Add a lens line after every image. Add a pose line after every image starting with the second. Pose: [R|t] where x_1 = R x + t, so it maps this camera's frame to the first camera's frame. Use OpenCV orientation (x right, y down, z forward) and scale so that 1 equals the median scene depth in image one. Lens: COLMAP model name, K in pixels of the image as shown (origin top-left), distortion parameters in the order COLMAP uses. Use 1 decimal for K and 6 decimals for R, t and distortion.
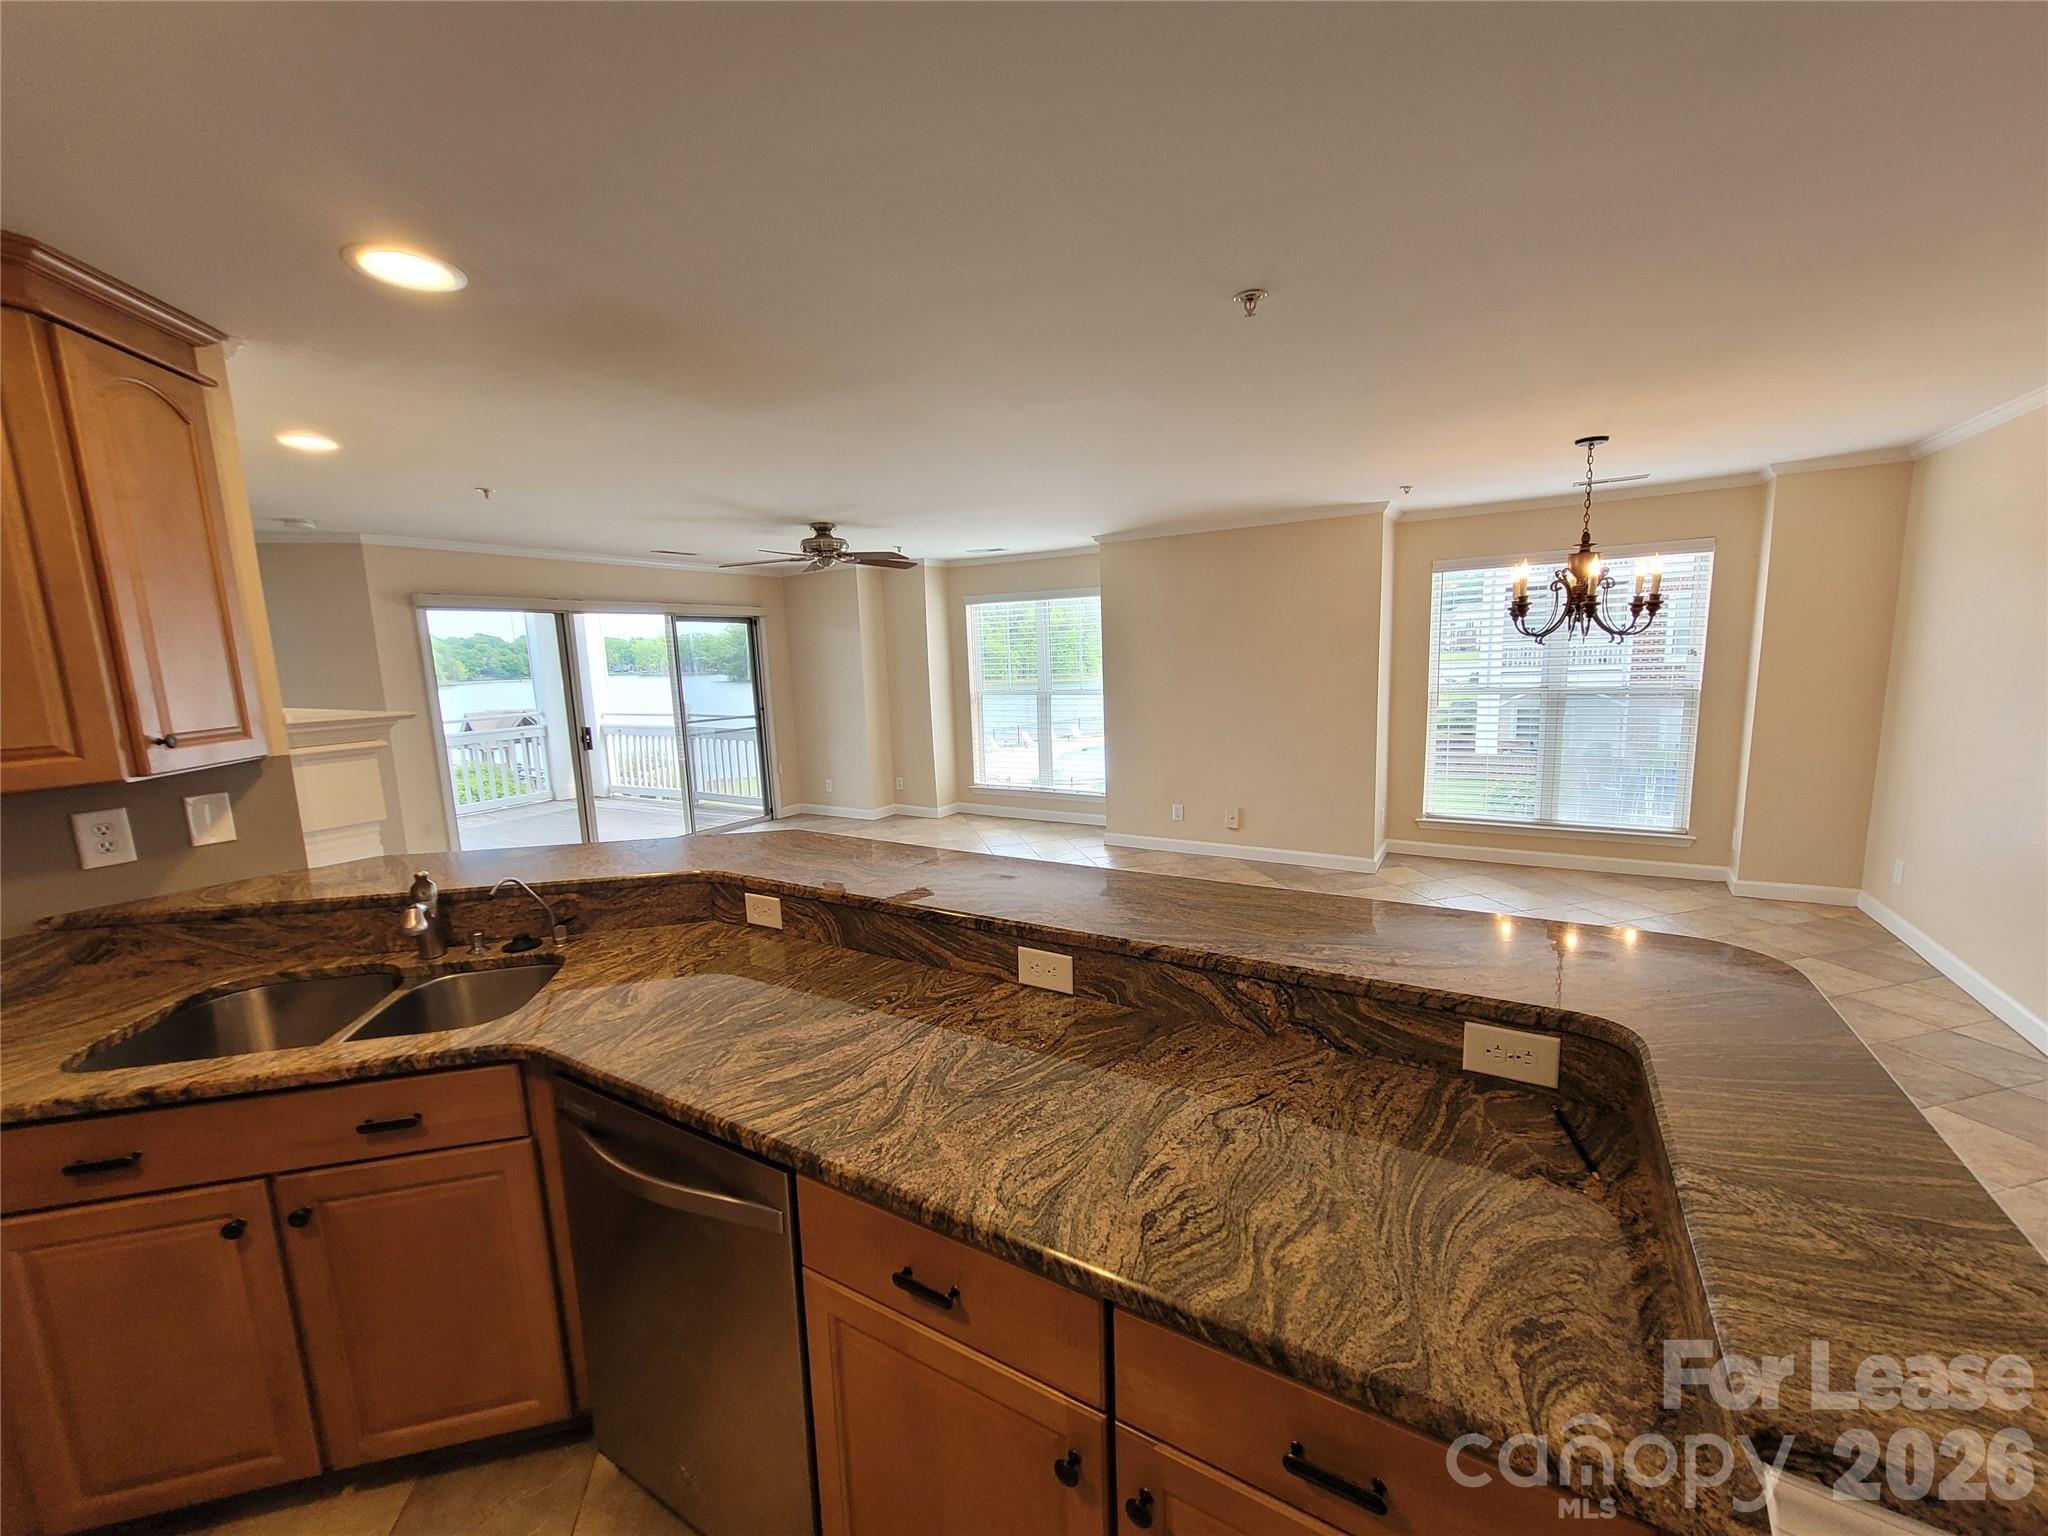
lens RADIAL K [[812.0, 0, 1037.2], [0, 812.0, 780.1], [0, 0, 1]] dist [0.001600, -0.000022]
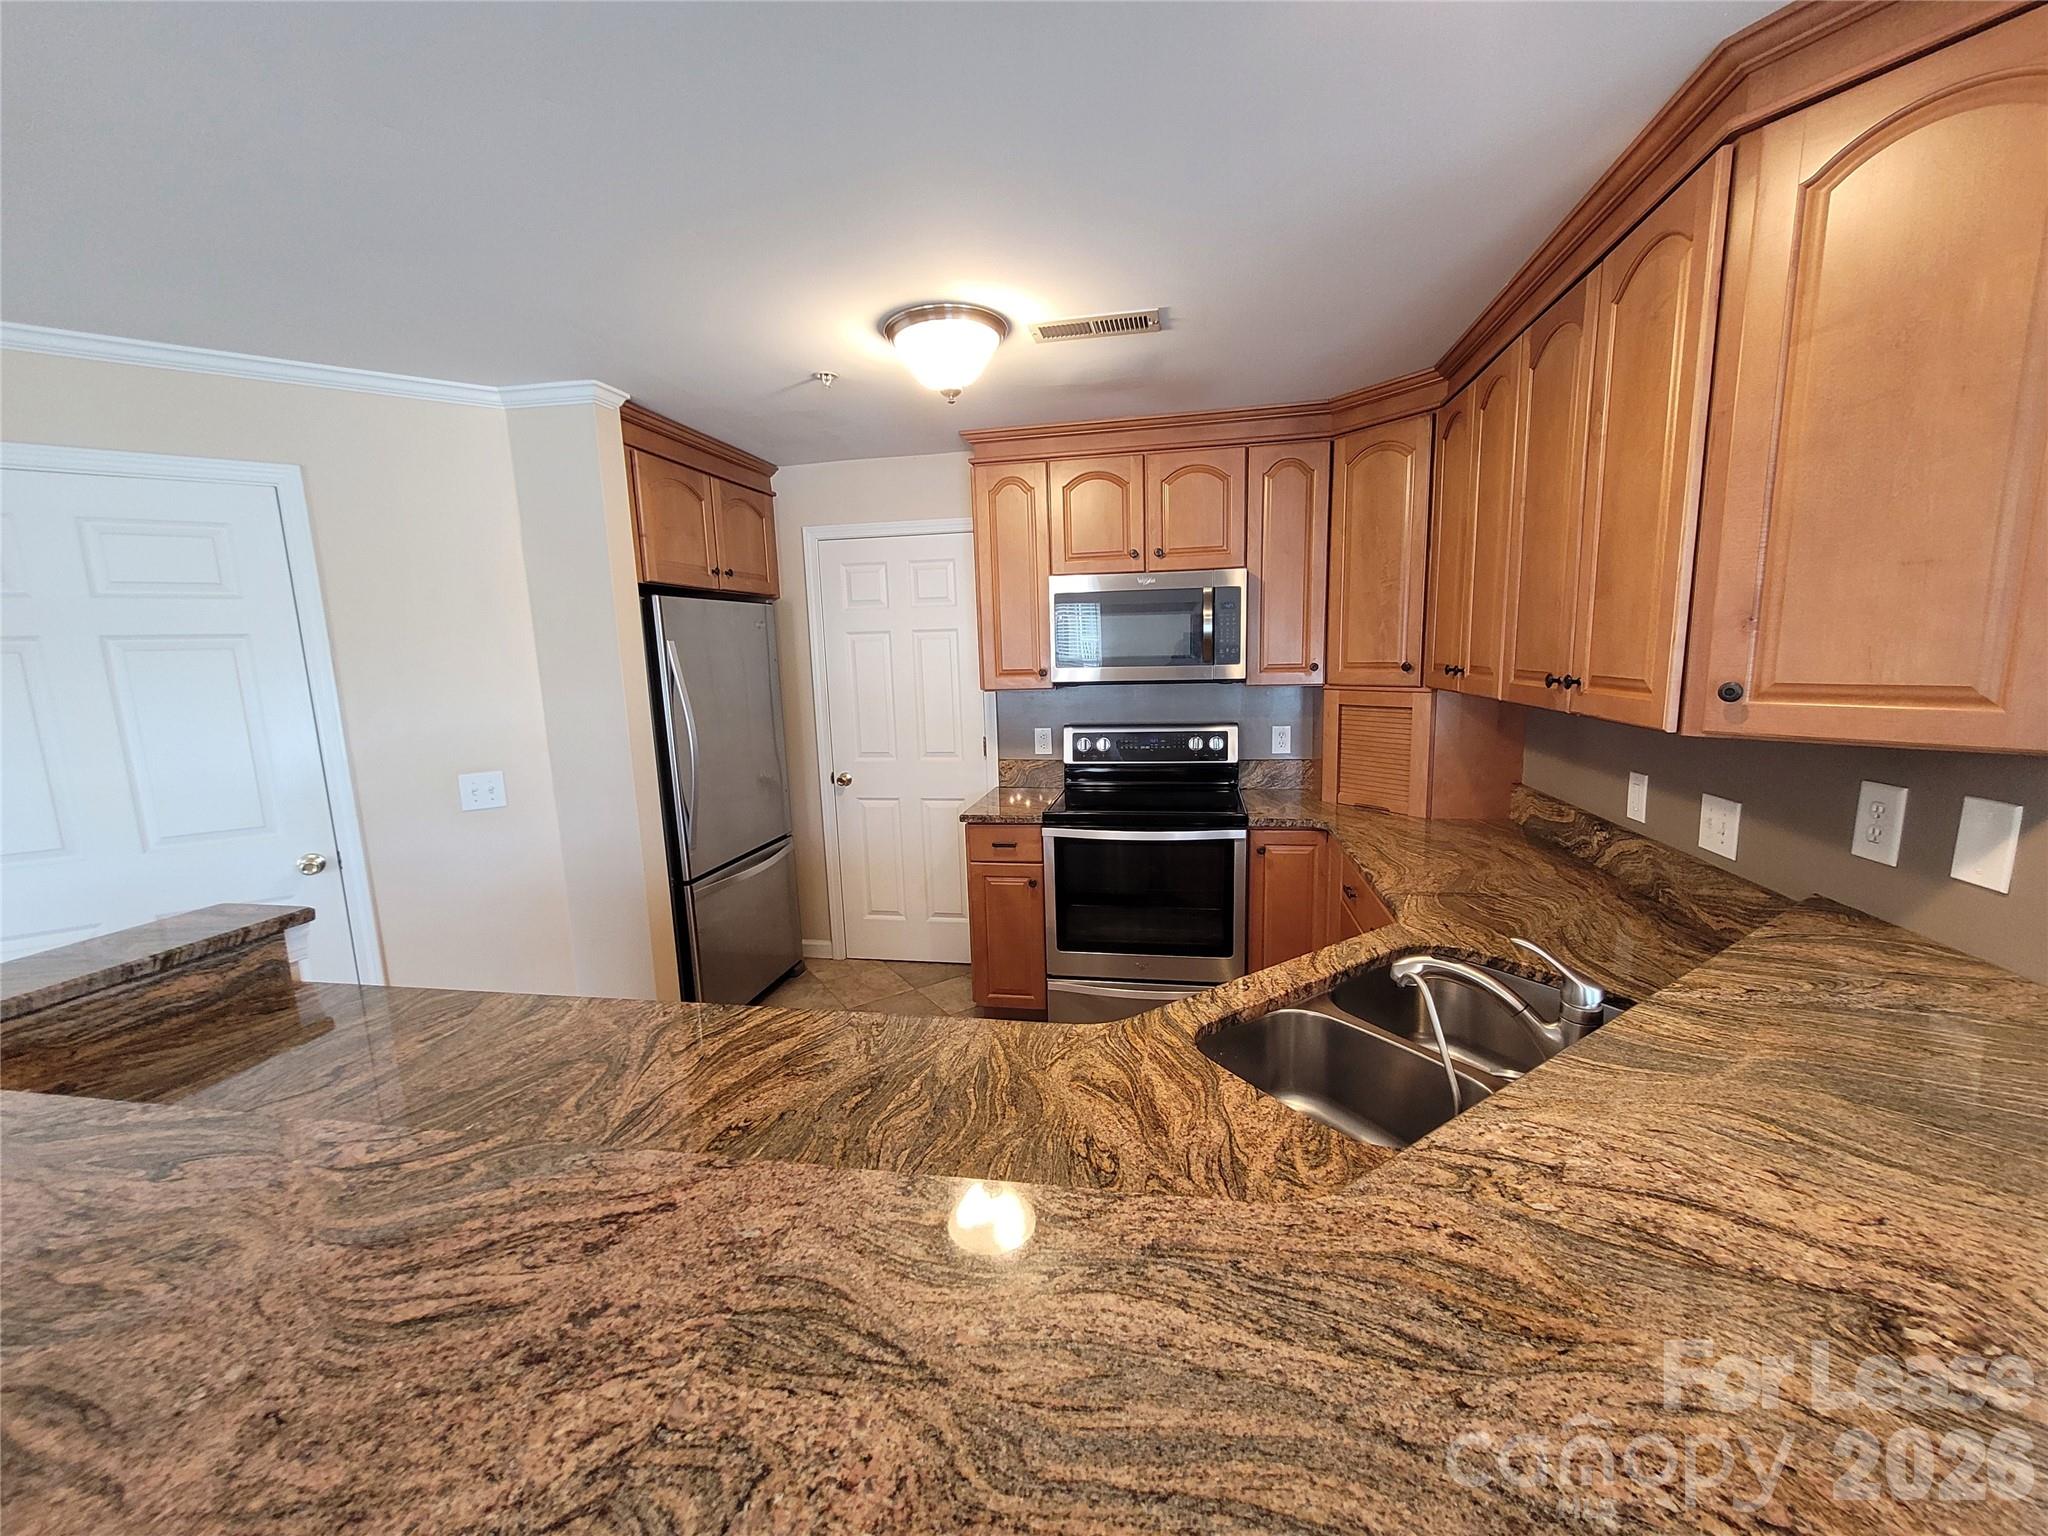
lens RADIAL K [[812.0, 0, 1035.9], [0, 812.0, 773.1], [0, 0, 1]] dist [0.001600, -0.000022]
pose [[-0.938575, 0.109718, -0.327168, -0.086410], [0.003872, 0.951395, 0.307950, -0.074477], [0.345054, 0.287767, -0.893380, 0.529434]]
